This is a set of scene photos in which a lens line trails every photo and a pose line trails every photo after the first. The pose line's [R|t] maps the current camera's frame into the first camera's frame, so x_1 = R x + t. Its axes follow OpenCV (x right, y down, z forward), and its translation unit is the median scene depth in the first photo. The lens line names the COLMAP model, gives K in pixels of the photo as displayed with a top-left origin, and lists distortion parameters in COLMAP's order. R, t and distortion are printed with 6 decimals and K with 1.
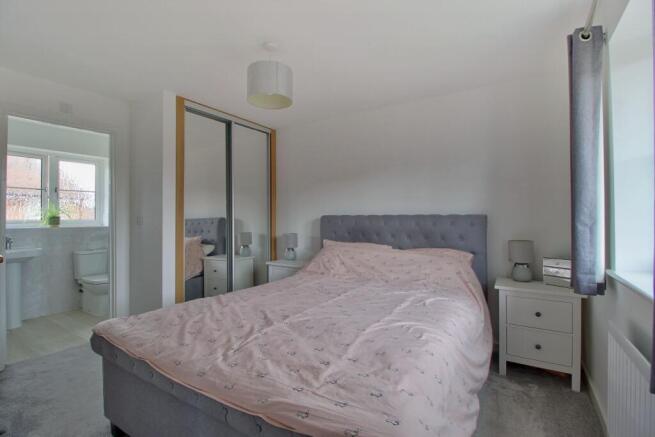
lens RADIAL K [[304.9, 0, 327.5], [0, 304.9, 218.5], [0, 0, 1]] dist [-0.015855, -0.000004]
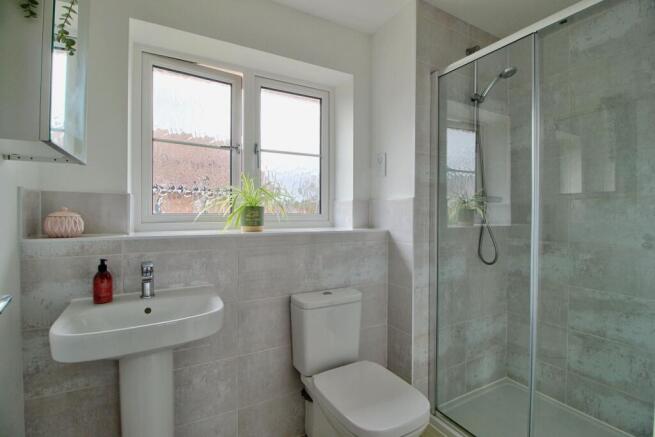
lens RADIAL K [[304.9, 0, 327.5], [0, 304.9, 218.5], [0, 0, 1]] dist [-0.015855, -0.000004]
pose [[0.890329, 0.011208, -0.455180, -0.609868], [-0.010788, 0.999936, 0.003520, 0.008013], [0.455190, 0.001776, 0.890393, 0.656240]]
